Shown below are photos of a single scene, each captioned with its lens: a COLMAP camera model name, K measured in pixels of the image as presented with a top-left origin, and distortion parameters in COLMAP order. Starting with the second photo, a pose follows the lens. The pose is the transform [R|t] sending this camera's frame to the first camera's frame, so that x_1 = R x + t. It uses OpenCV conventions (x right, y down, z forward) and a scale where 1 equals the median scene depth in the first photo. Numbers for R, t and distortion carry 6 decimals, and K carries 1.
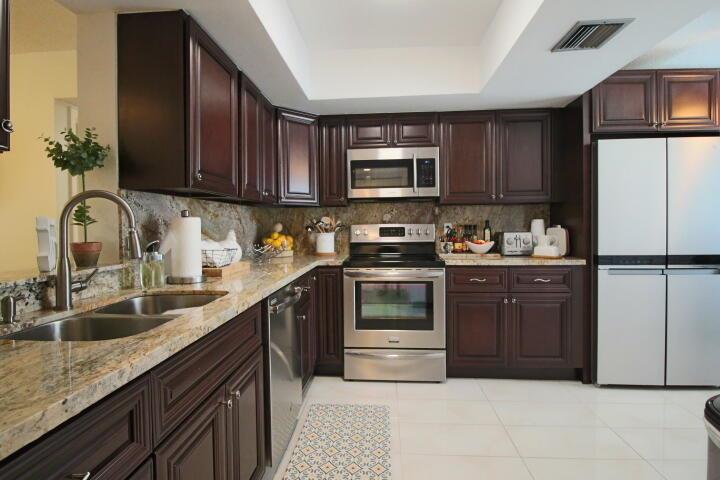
lens RADIAL K [[369.3, 0, 360.4], [0, 369.3, 231.7], [0, 0, 1]] dist [0.001783, -0.013710]
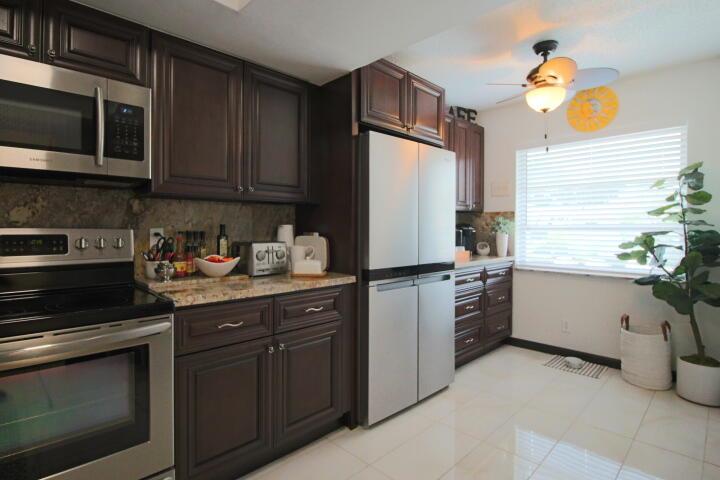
lens RADIAL K [[369.3, 0, 360.4], [0, 369.3, 231.7], [0, 0, 1]] dist [0.001783, -0.013710]
pose [[0.654046, 0.005235, 0.756436, 0.002934], [0.003882, 0.999940, -0.010277, -0.011303], [-0.756445, 0.009658, 0.653987, 0.407166]]
